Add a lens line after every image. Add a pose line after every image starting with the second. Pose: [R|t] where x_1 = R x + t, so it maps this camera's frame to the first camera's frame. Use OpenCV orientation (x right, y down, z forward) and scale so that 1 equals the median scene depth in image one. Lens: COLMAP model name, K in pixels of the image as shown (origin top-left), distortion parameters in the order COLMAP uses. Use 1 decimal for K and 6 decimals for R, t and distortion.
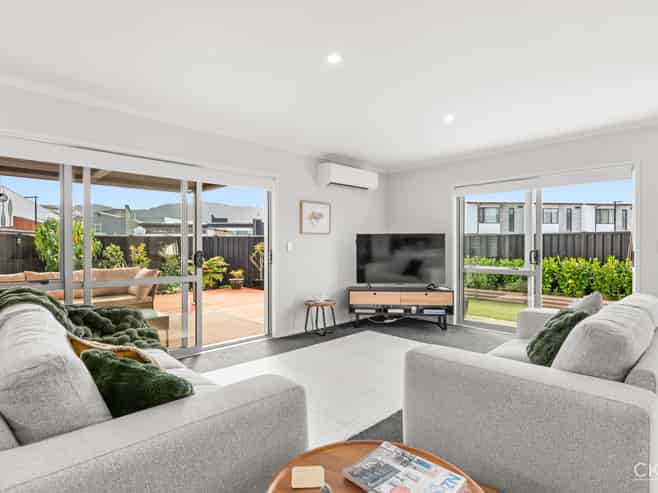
lens RADIAL K [[346.7, 0, 329.0], [0, 346.7, 246.5], [0, 0, 1]] dist [-0.000568, -0.000030]
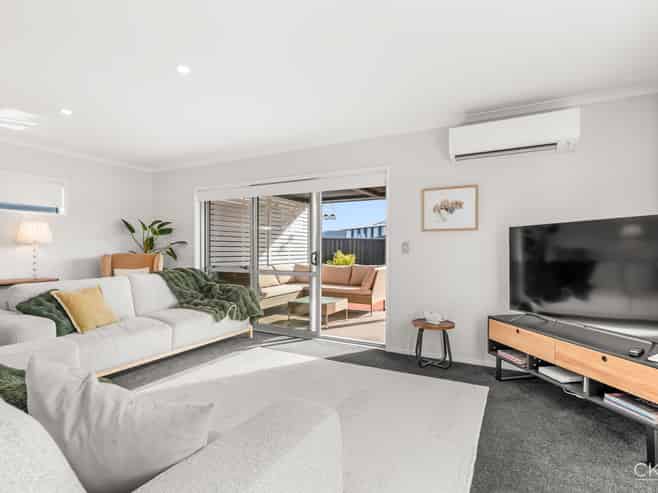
lens RADIAL K [[346.7, 0, 329.0], [0, 346.7, 246.5], [0, 0, 1]] dist [-0.000568, -0.000030]
pose [[0.303281, -0.002837, -0.952897, 0.578847], [-0.006886, 0.999963, -0.005169, 0.002623], [0.952876, 0.008129, 0.303251, 0.531525]]
